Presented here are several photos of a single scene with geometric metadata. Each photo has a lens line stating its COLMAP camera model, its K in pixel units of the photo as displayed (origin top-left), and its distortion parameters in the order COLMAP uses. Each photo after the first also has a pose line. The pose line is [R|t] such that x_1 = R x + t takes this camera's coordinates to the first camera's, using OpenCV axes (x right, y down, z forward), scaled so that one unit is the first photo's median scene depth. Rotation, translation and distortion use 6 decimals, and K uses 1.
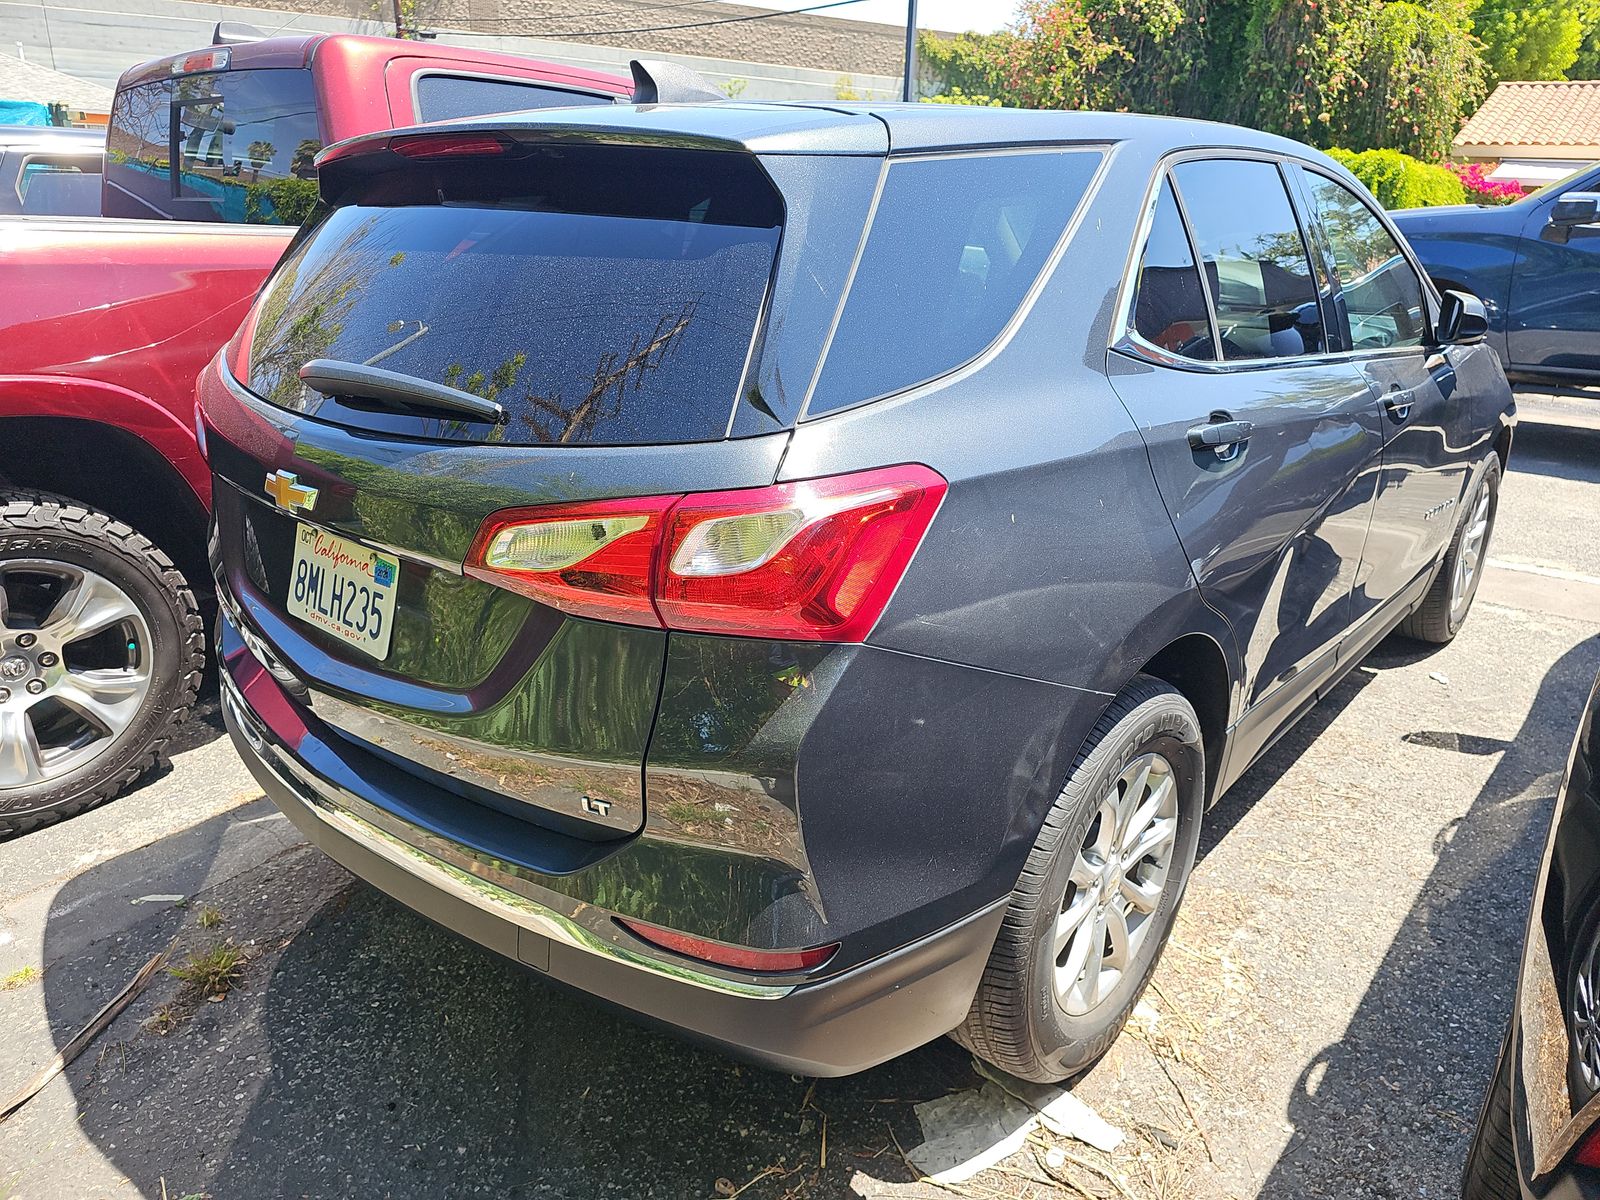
lens RADIAL K [[1078.5, 0, 802.9], [0, 1078.5, 601.8], [0, 0, 1]] dist [0.055959, -0.056983]
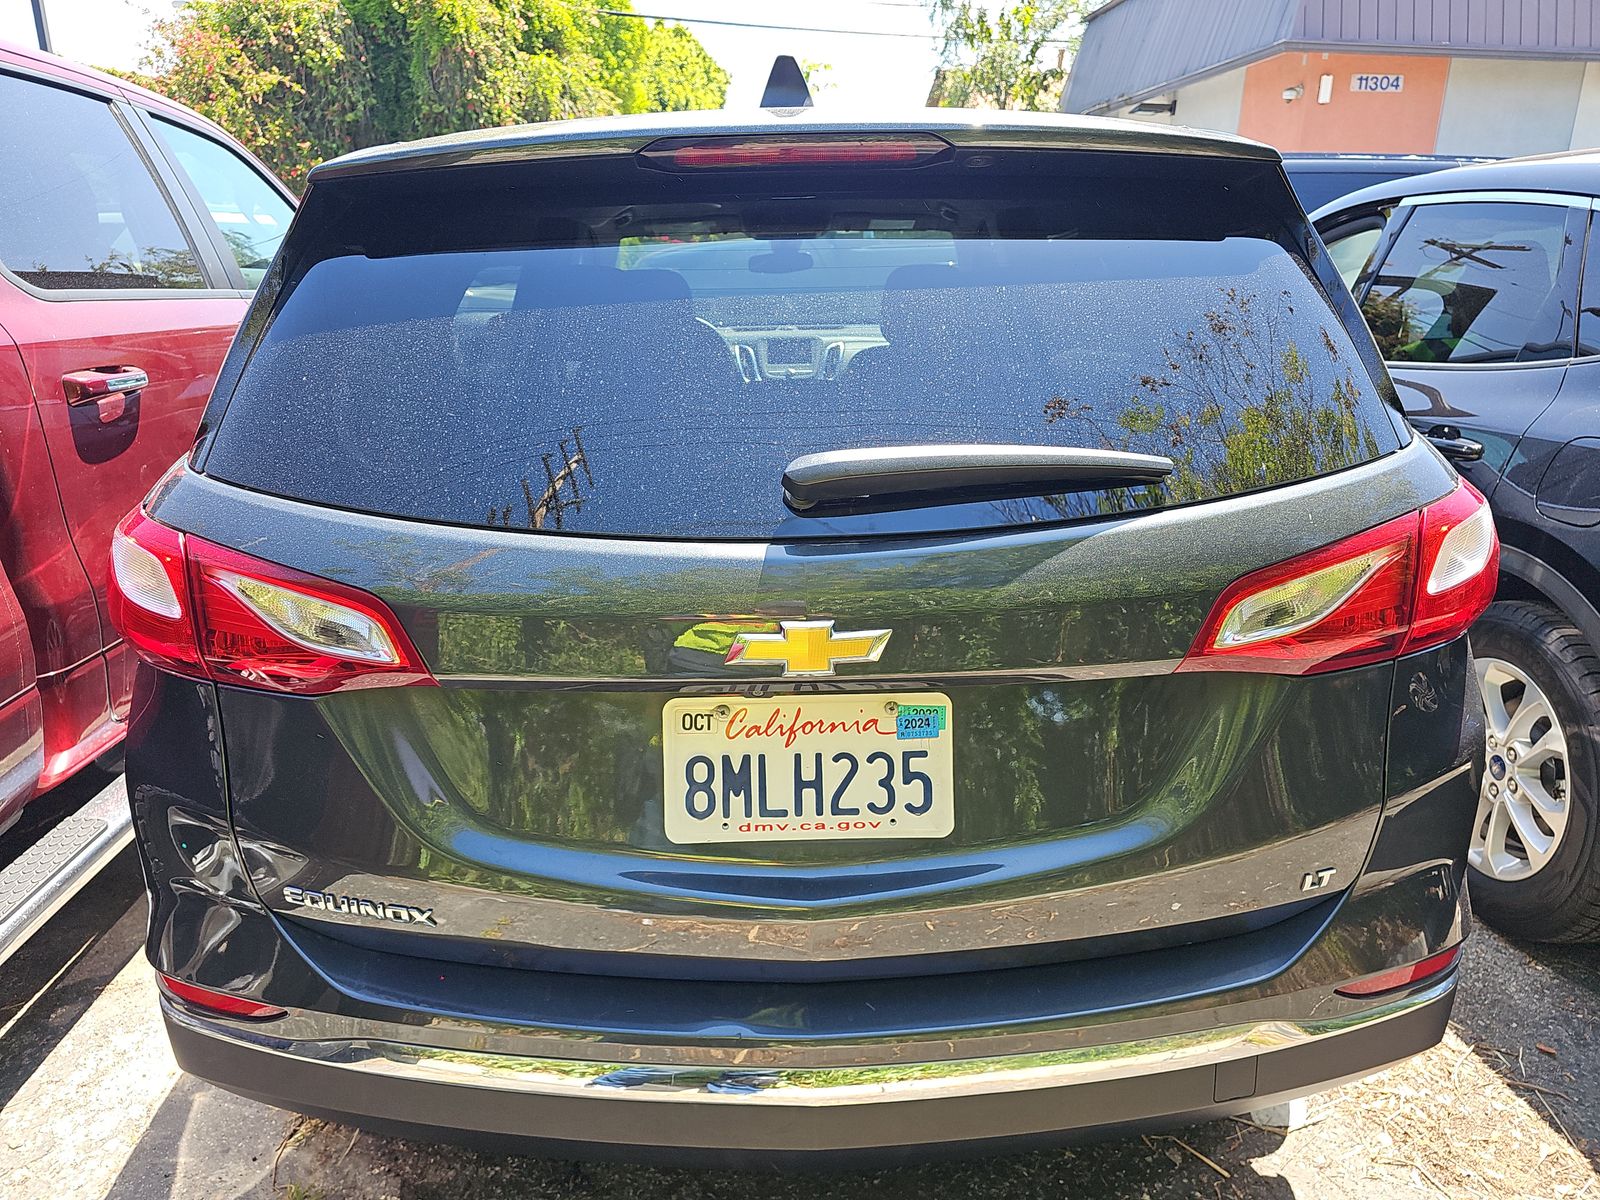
lens RADIAL K [[1059.3, 0, 796.6], [0, 1059.3, 596.8], [0, 0, 1]] dist [0.048958, -0.003333]
pose [[0.748296, -0.240880, 0.618086, -0.072389], [0.259235, 0.963836, 0.061780, -0.014471], [-0.610615, 0.114000, 0.783679, 0.039503]]
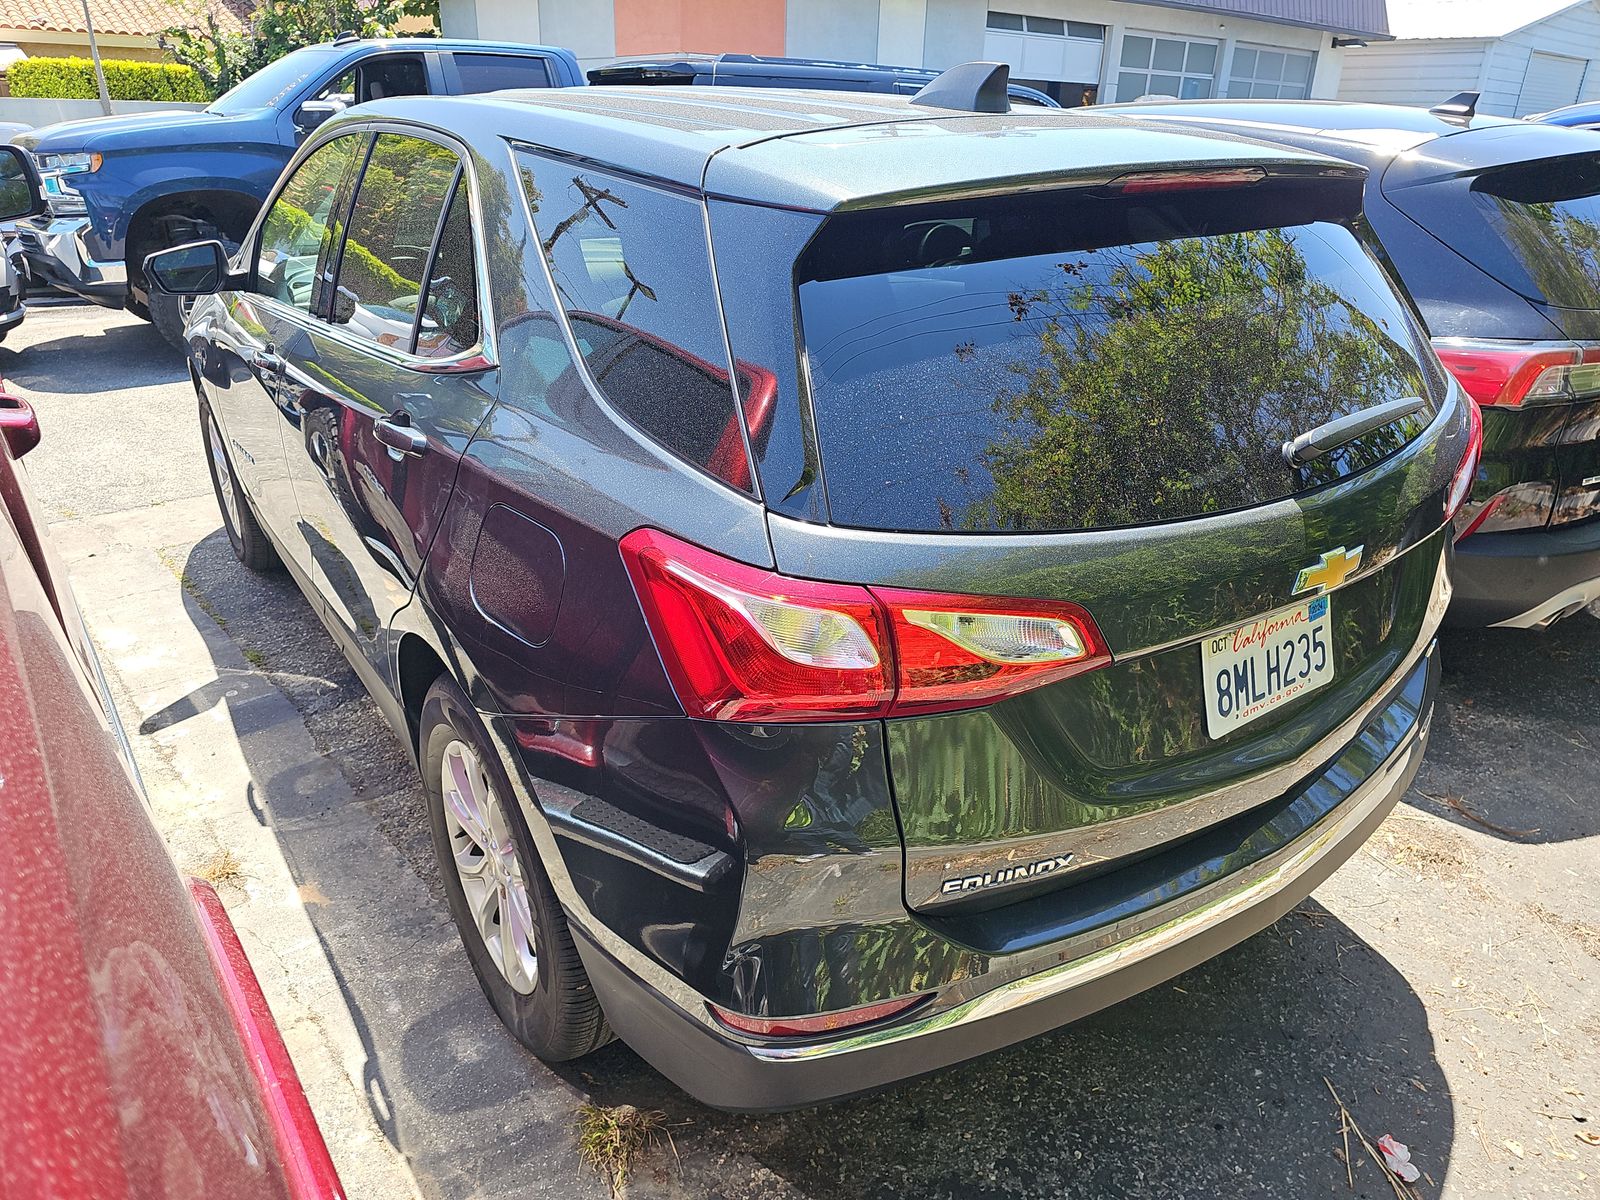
lens RADIAL K [[1078.5, 0, 802.9], [0, 1078.5, 601.8], [0, 0, 1]] dist [0.055959, -0.056983]
pose [[0.221577, -0.429083, 0.875666, -0.116112], [0.323871, 0.879395, 0.348958, -0.045703], [-0.919789, 0.206282, 0.333821, 0.091542]]
